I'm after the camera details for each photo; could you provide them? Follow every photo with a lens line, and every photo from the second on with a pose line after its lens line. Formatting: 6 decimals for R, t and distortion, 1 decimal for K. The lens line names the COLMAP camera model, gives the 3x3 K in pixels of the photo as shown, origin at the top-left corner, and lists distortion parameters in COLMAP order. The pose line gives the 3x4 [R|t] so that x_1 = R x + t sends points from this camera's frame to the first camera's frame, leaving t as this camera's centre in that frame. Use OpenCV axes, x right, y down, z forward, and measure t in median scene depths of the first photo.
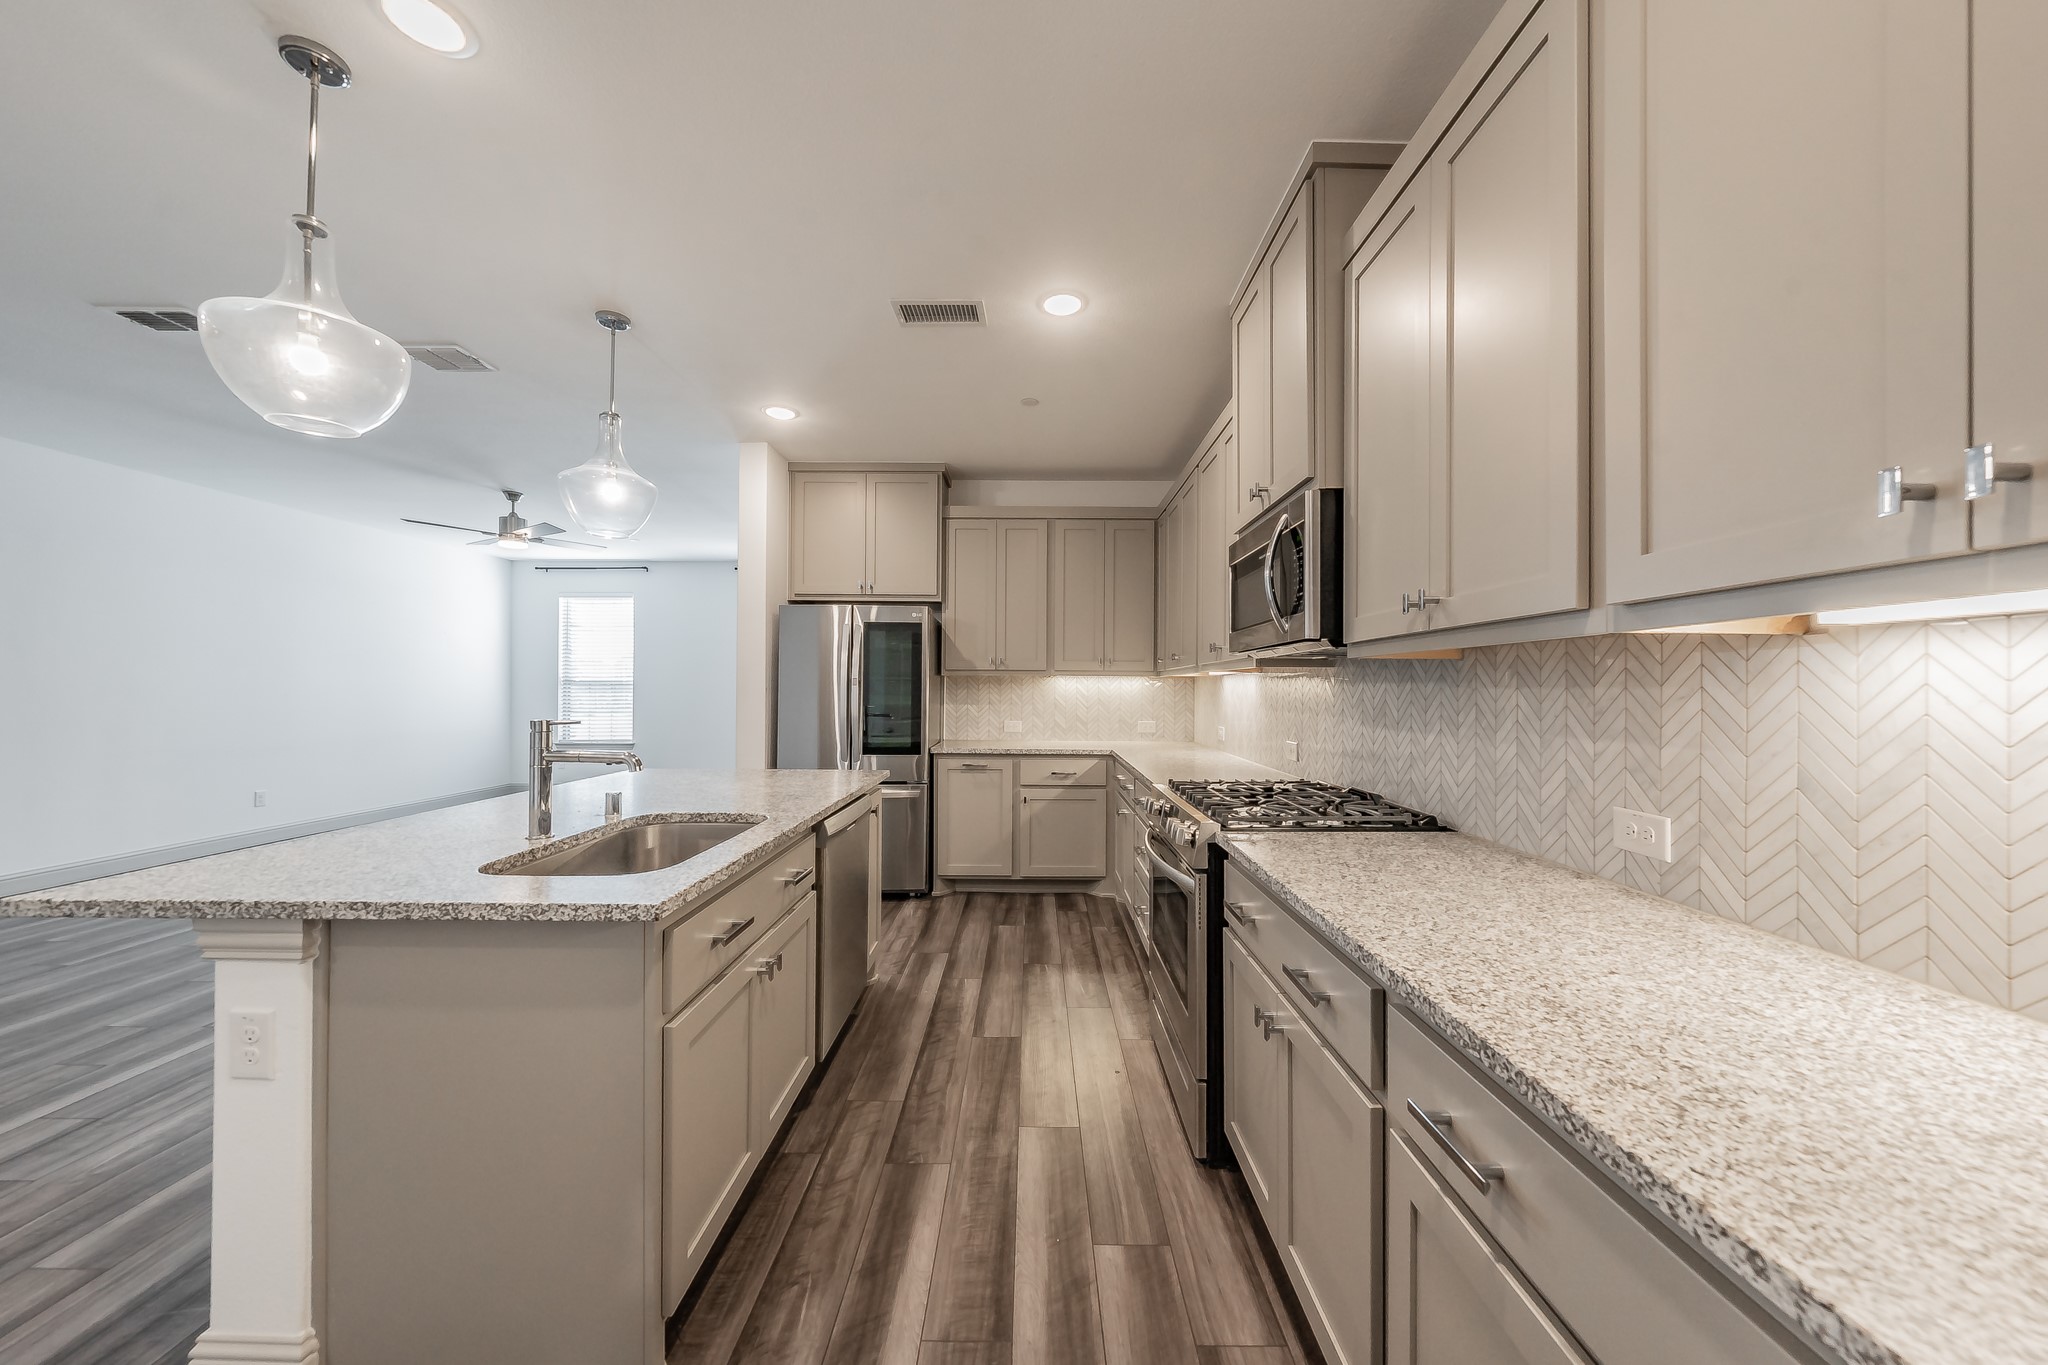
lens RADIAL K [[714.5, 0, 1040.8], [0, 714.5, 686.5], [0, 0, 1]] dist [-0.002381, -0.000015]
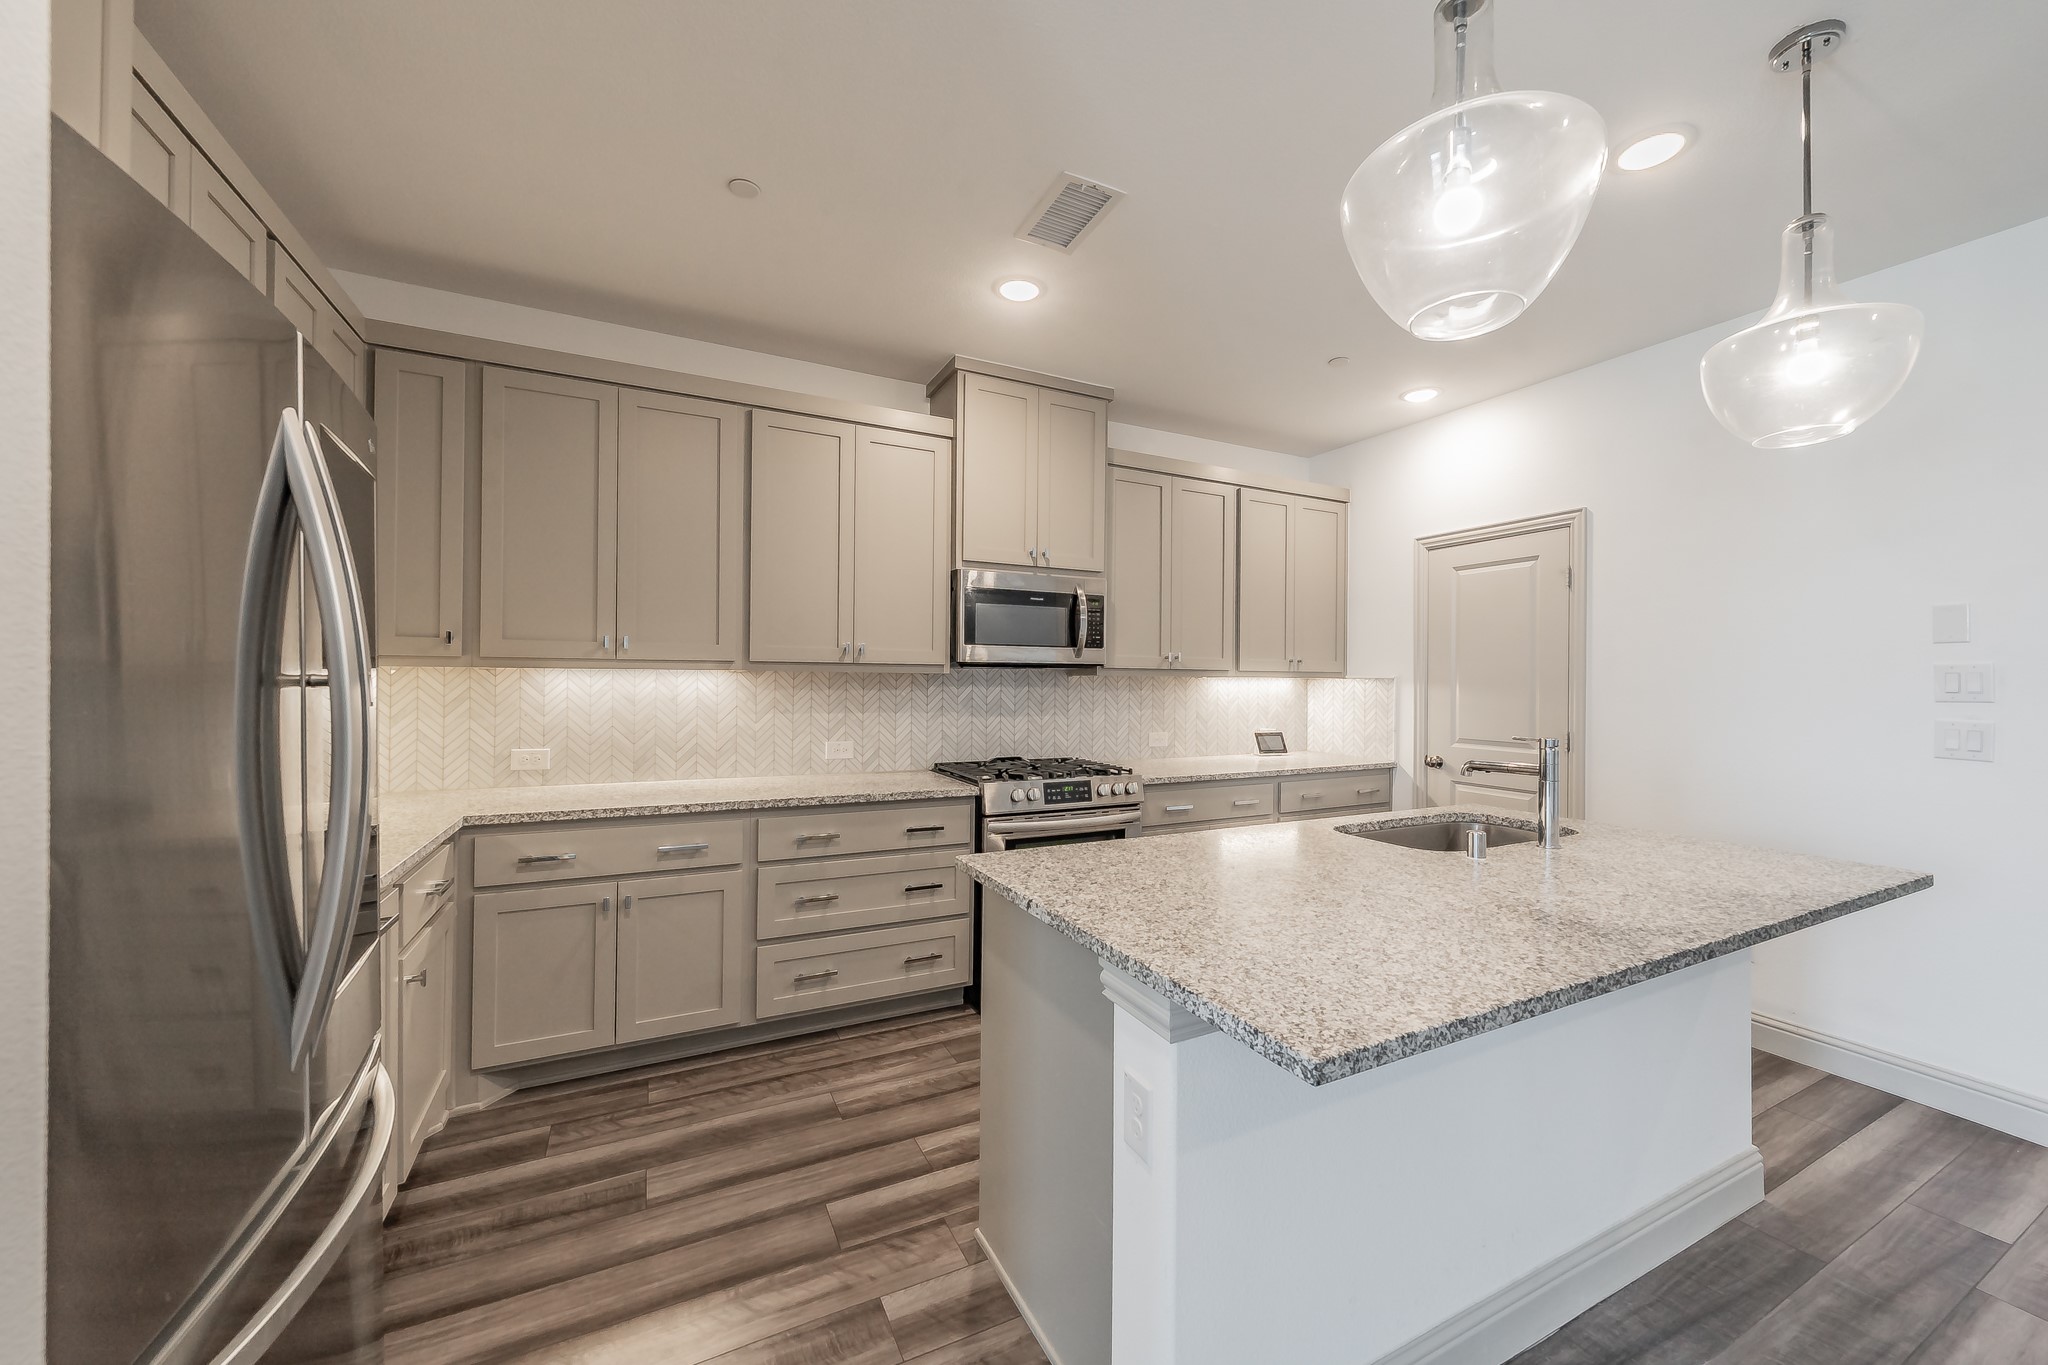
lens RADIAL K [[758.5, 0, 1055.7], [0, 758.5, 681.1], [0, 0, 1]] dist [-0.003389, 0.000184]
pose [[-0.457617, -0.009094, 0.889103, -1.254893], [-0.015563, 0.999876, 0.002217, -0.027869], [-0.889013, -0.012822, -0.457702, 1.994125]]
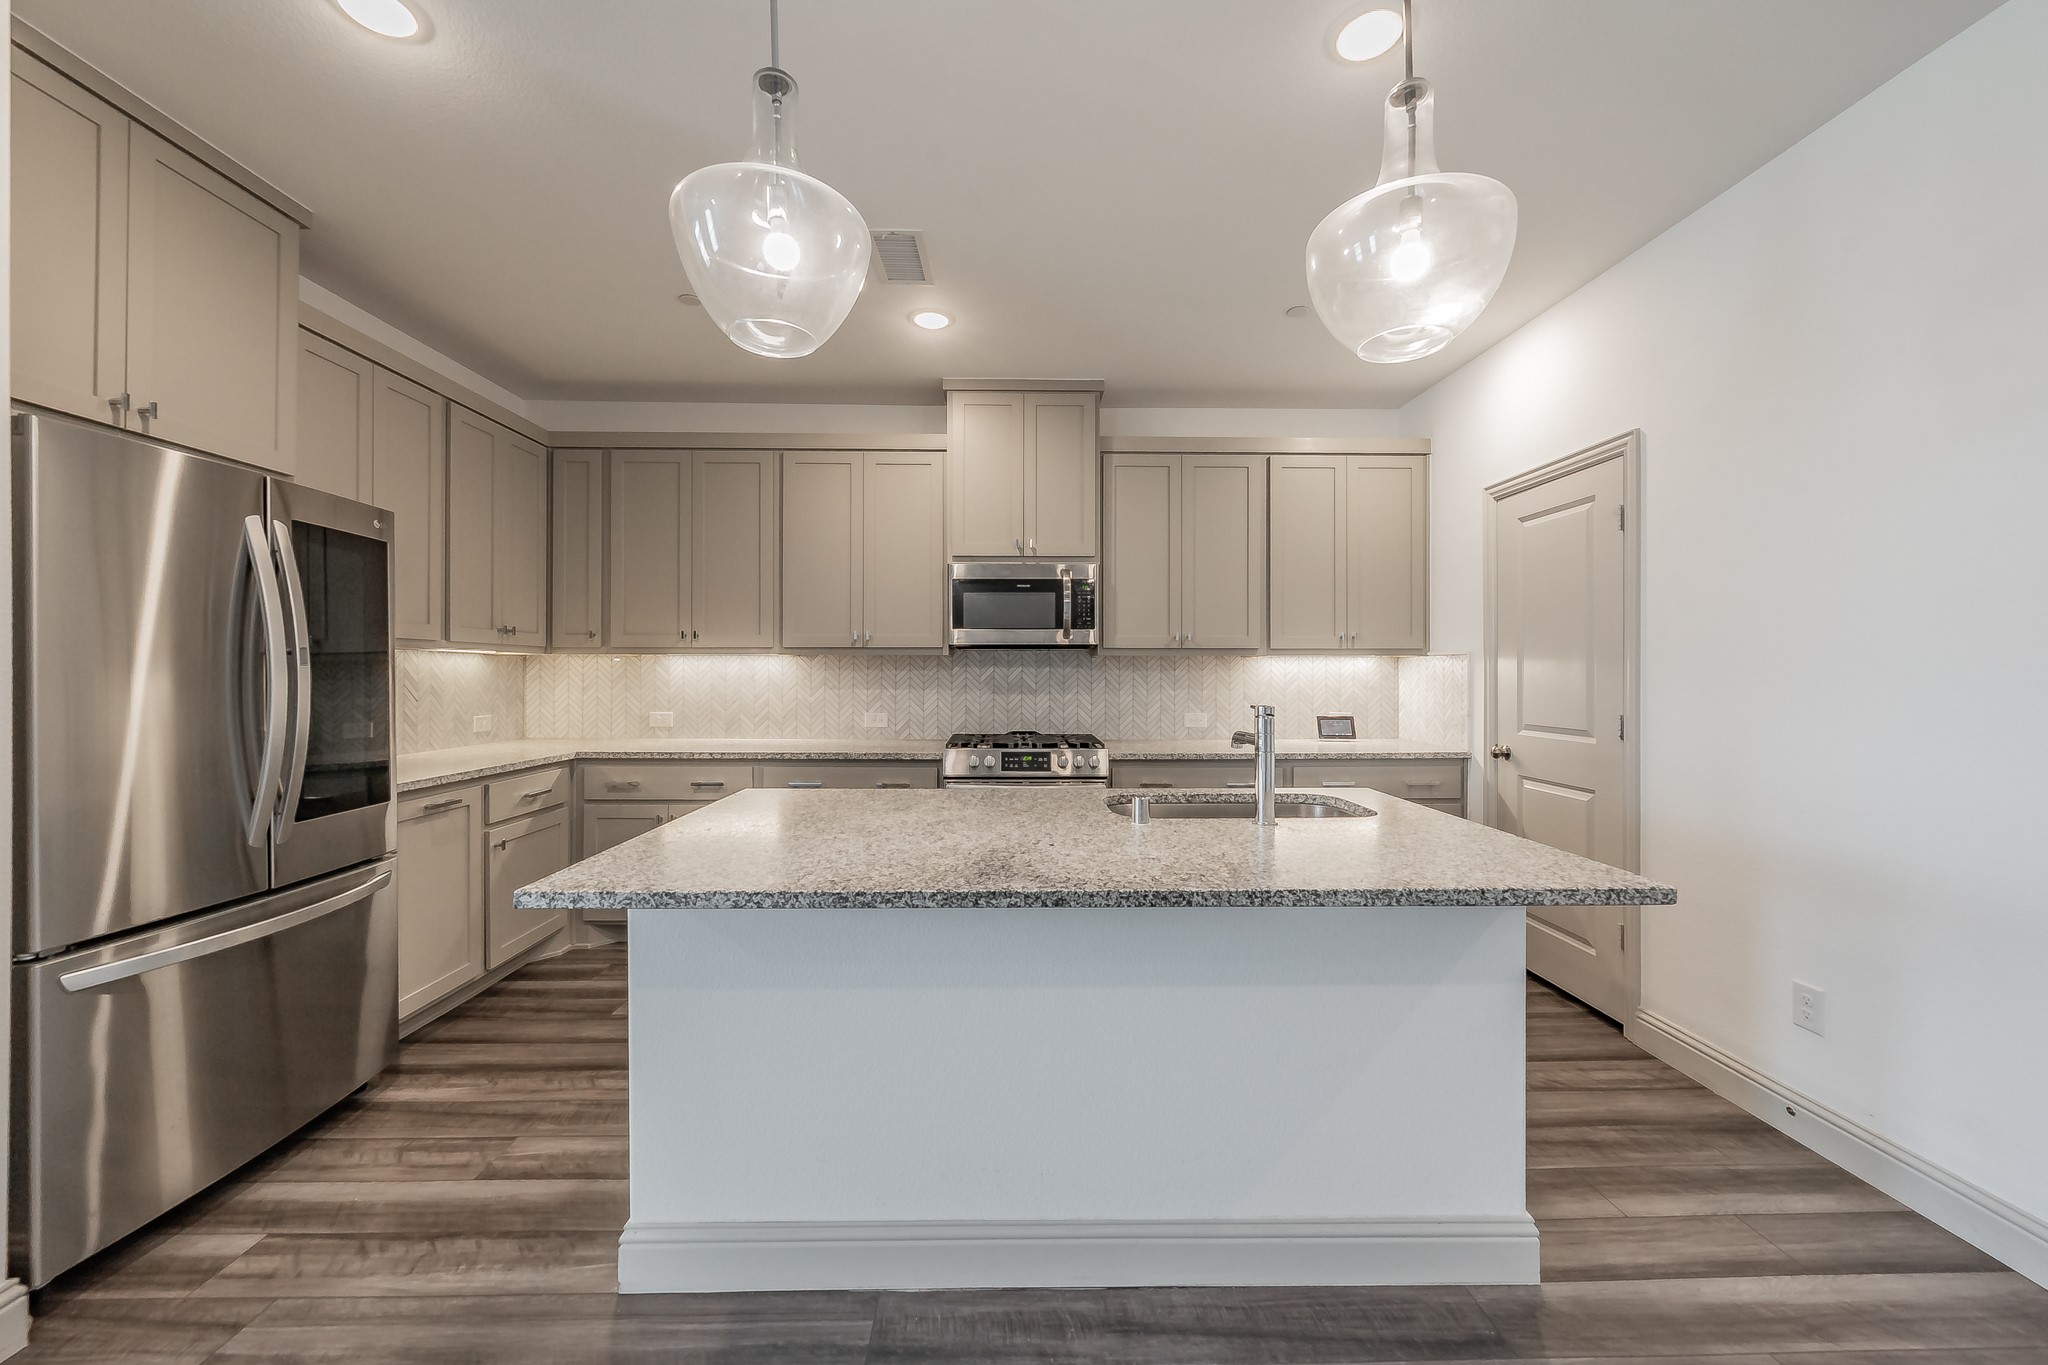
lens RADIAL K [[754.1, 0, 1034.5], [0, 754.1, 672.5], [0, 0, 1]] dist [-0.001633, -0.000200]
pose [[-0.023698, -0.006209, 0.999700, -1.594895], [-0.006076, 0.999963, 0.006067, -0.004944], [-0.999701, -0.005931, -0.023735, 1.224516]]
